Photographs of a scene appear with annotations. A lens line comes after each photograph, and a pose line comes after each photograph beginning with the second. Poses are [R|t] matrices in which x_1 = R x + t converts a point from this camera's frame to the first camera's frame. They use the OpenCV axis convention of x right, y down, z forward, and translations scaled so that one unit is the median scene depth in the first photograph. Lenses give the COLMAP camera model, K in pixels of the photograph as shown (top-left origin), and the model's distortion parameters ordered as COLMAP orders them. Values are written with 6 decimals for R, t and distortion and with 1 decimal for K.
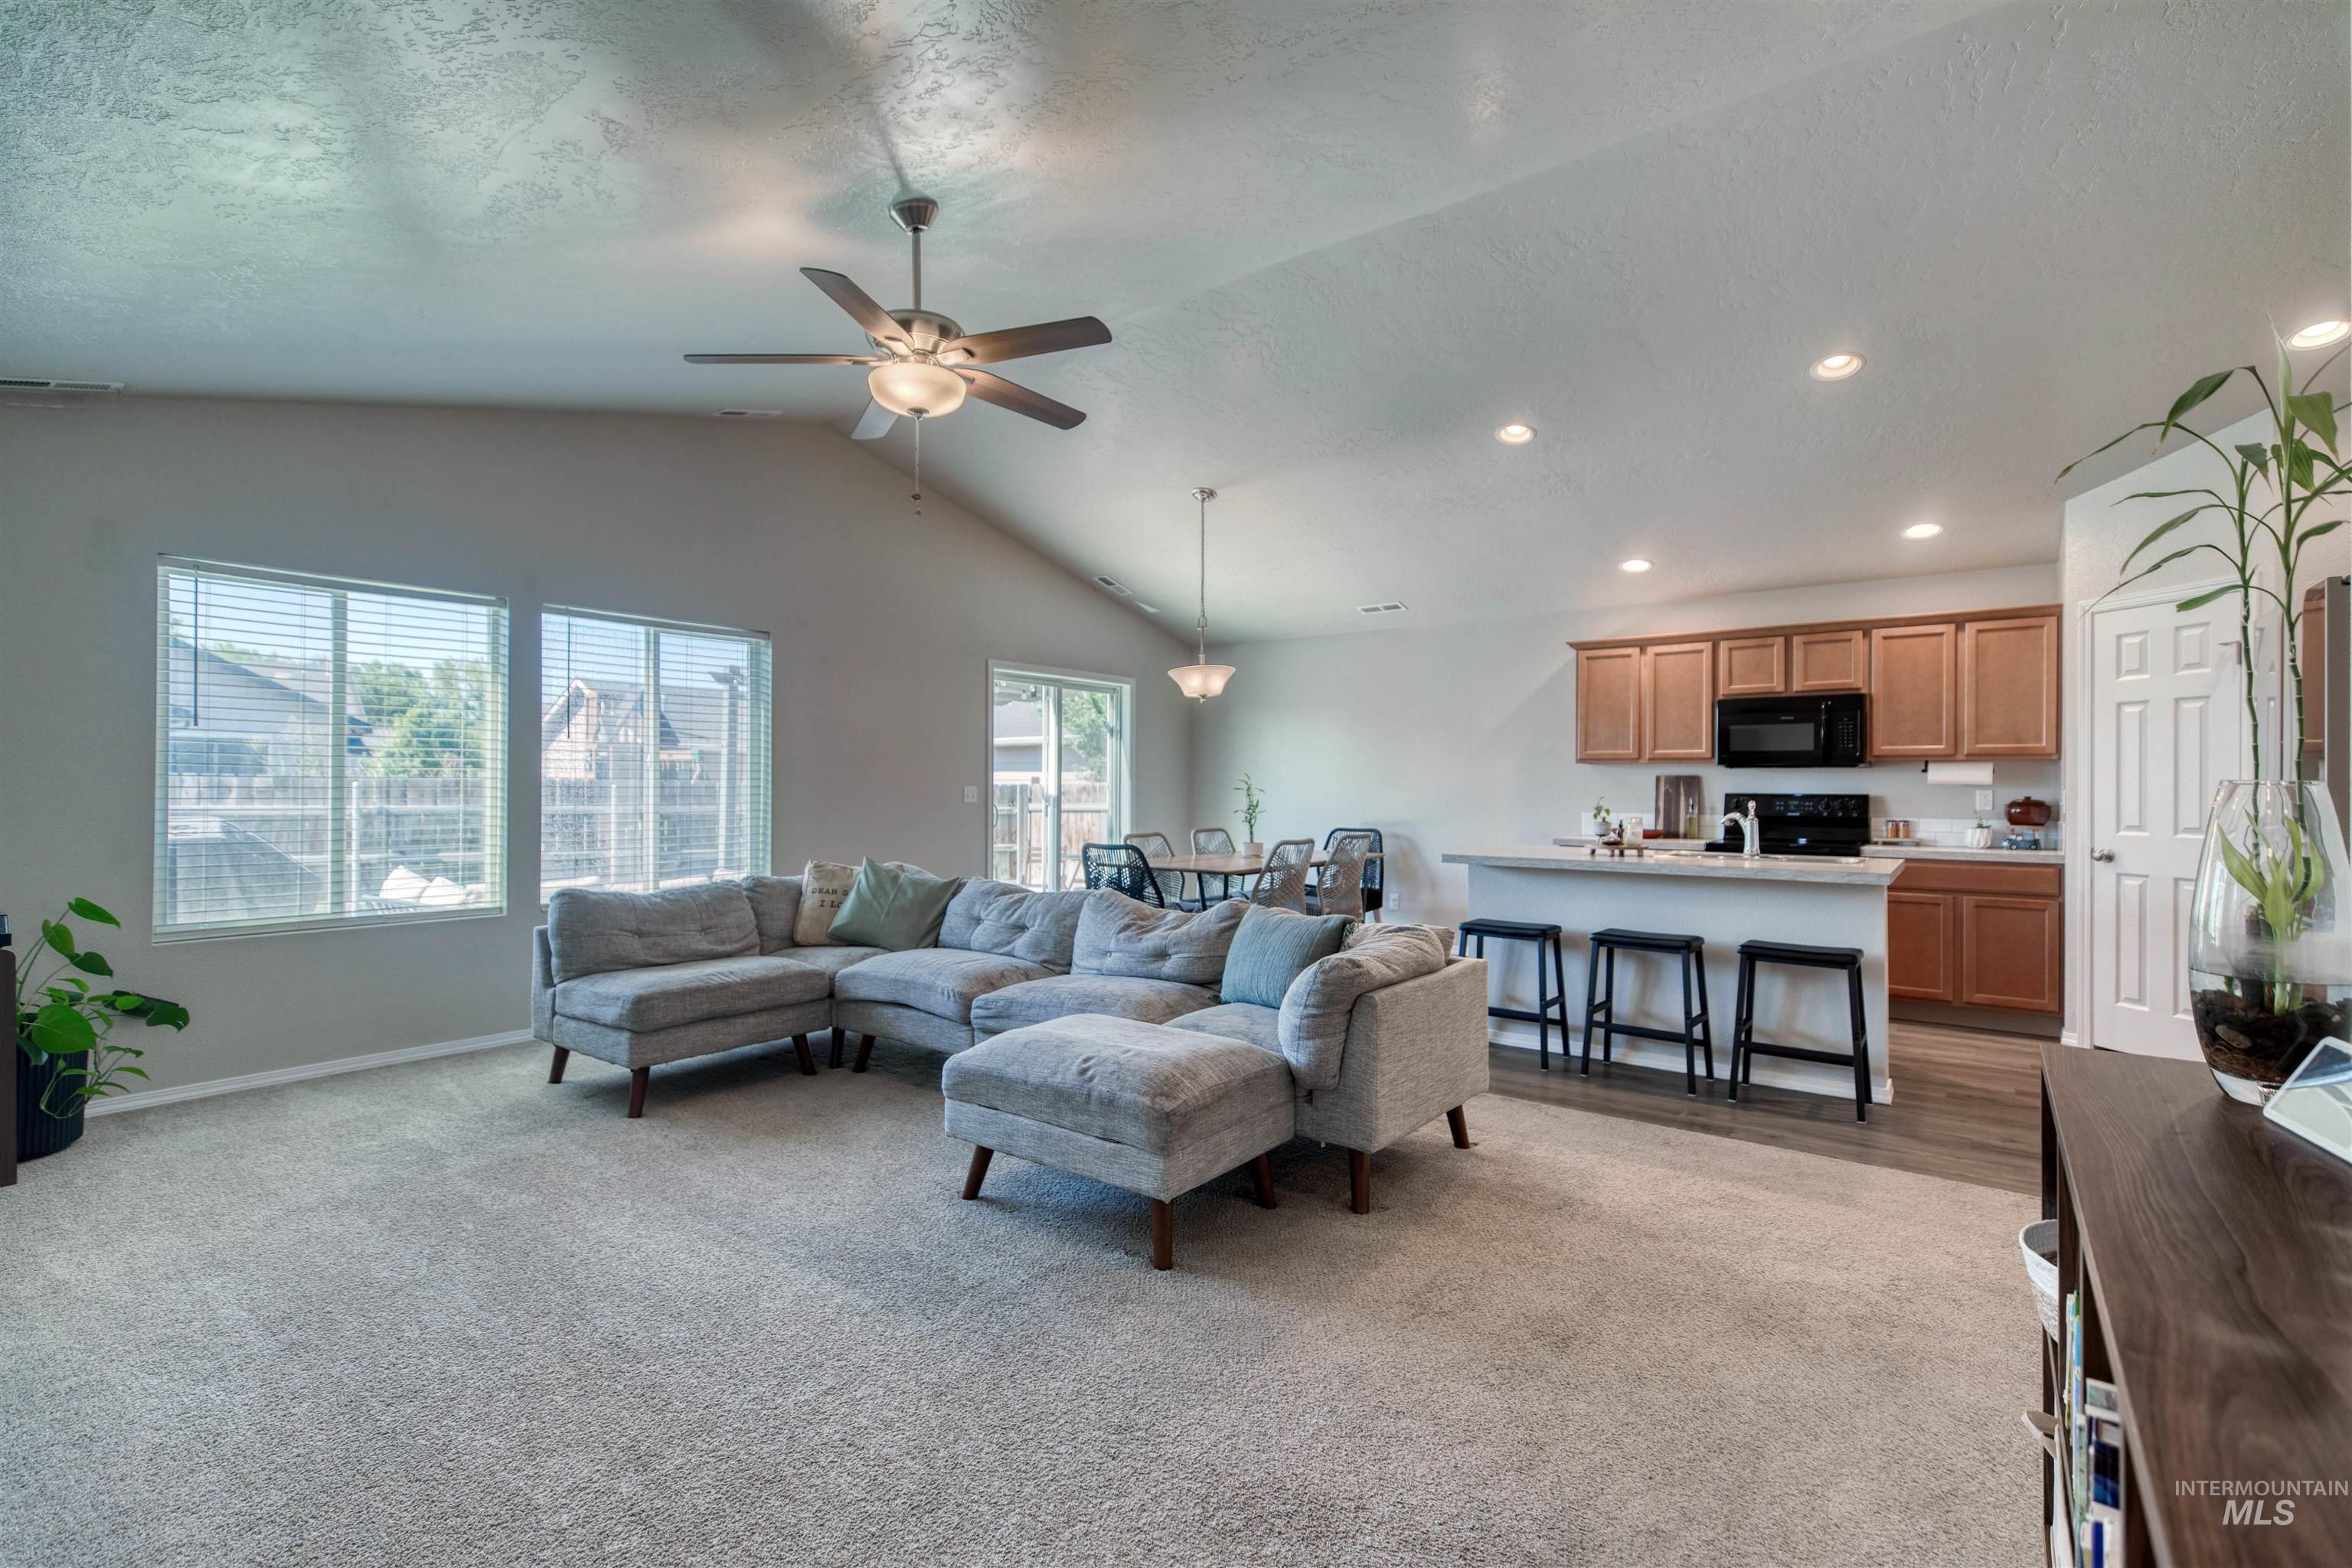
lens RADIAL K [[1051.2, 0, 1177.4], [0, 1051.2, 783.0], [0, 0, 1]] dist [0.004958, 0.000030]
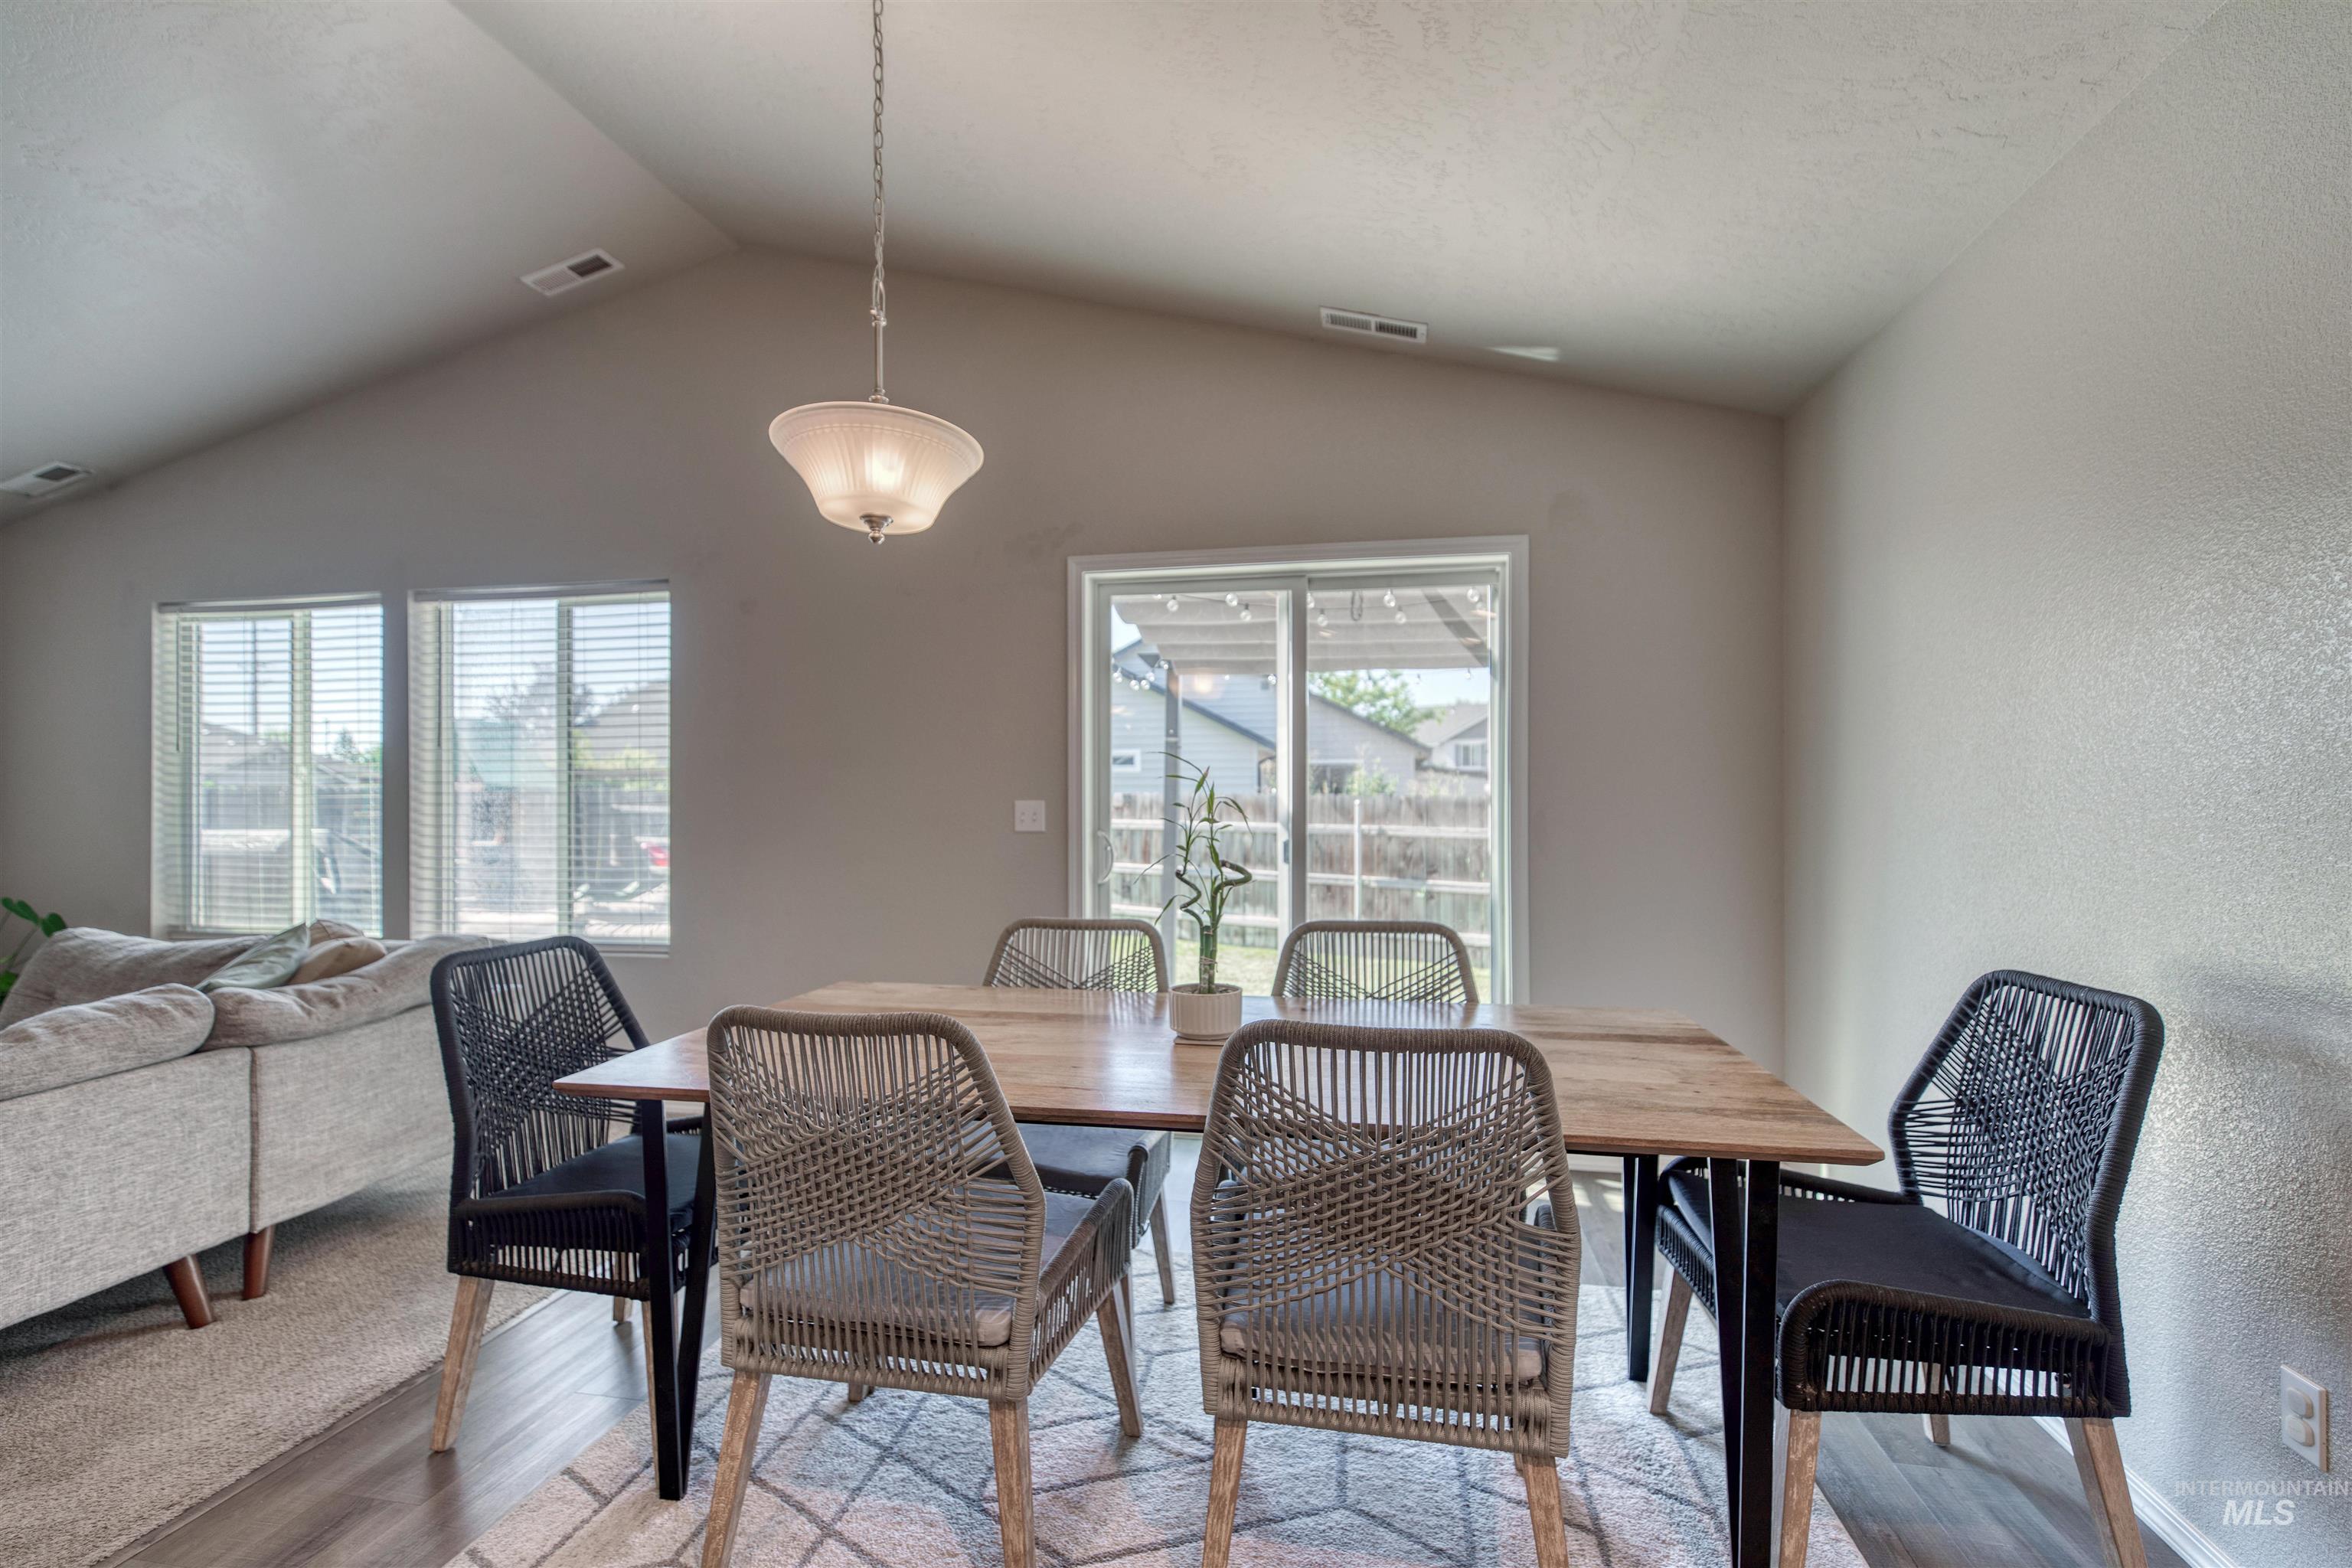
lens RADIAL K [[1050.3, 0, 1180.2], [0, 1050.3, 801.0], [0, 0, 1]] dist [0.001835, 0.000586]
pose [[0.447169, -0.004447, -0.894438, 0.398830], [0.007057, 0.999974, -0.001444, 0.005944], [0.894422, -0.005666, 0.447189, 1.041644]]
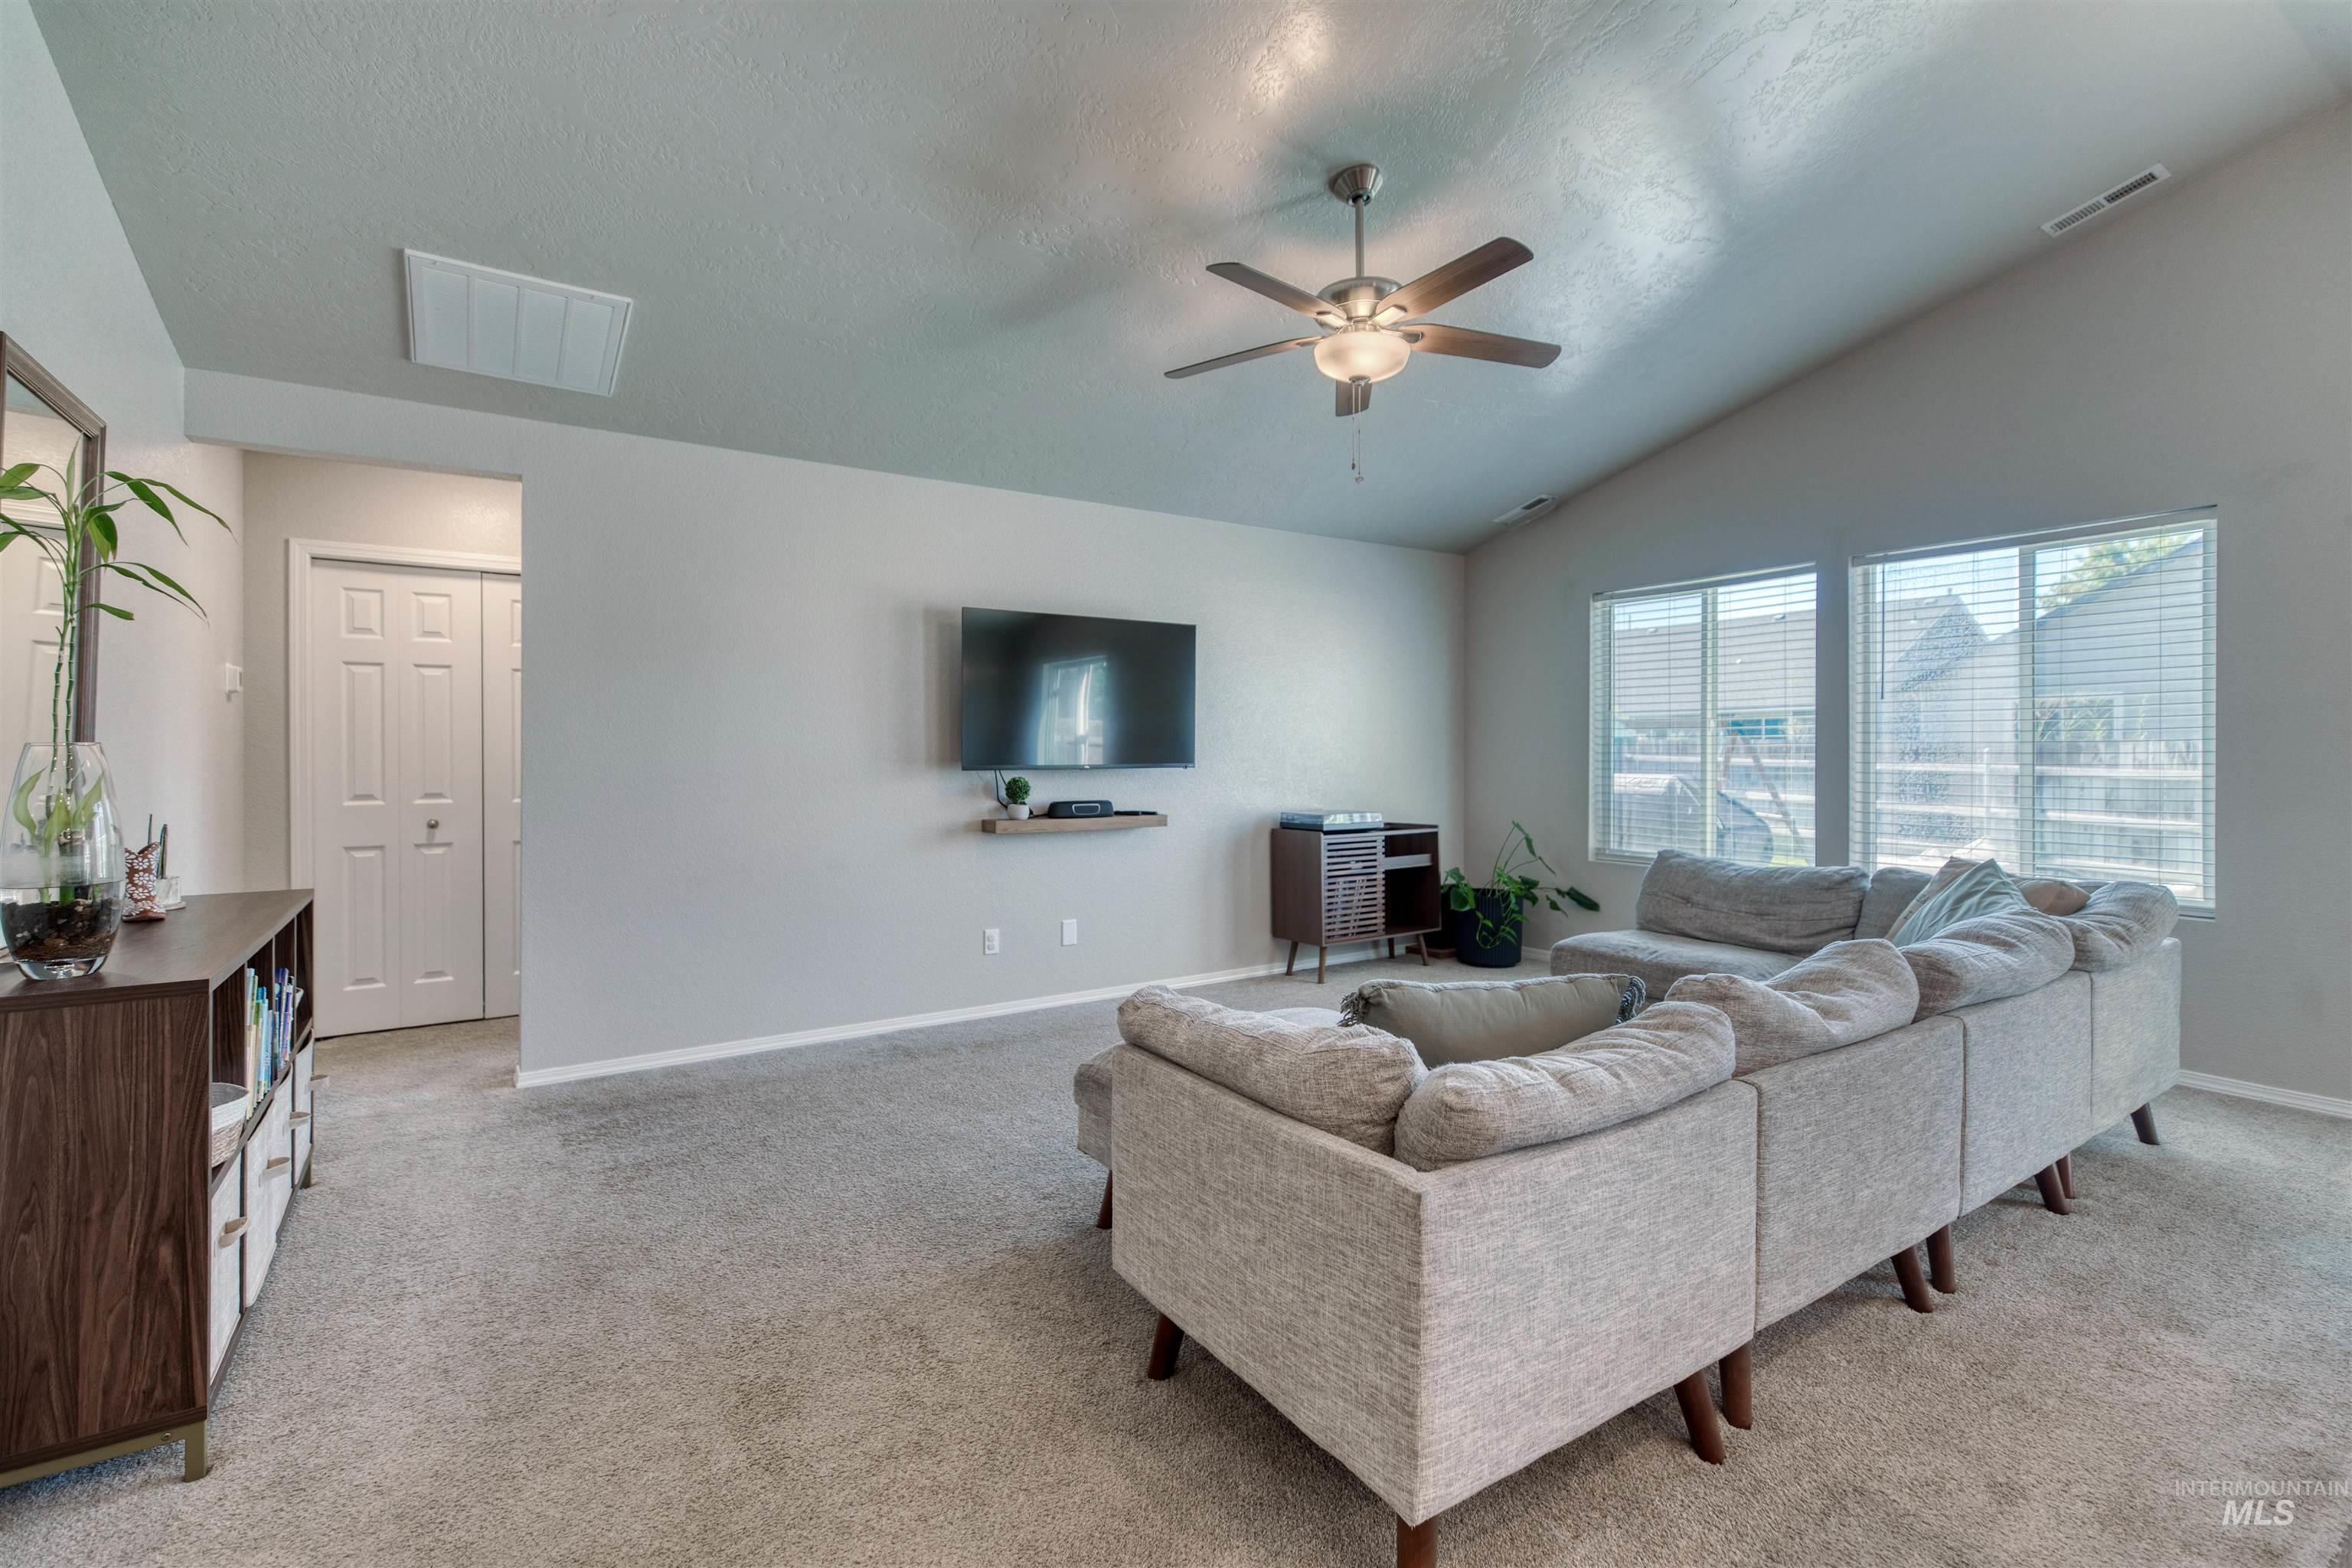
lens RADIAL K [[1058.0, 0, 1171.3], [0, 1058.0, 759.5], [0, 0, 1]] dist [0.004251, 0.000502]
pose [[-0.328794, 0.002410, -0.944399, 0.431833], [0.003315, 0.999994, 0.001398, 0.005806], [0.944396, -0.002671, -0.328800, 0.652228]]
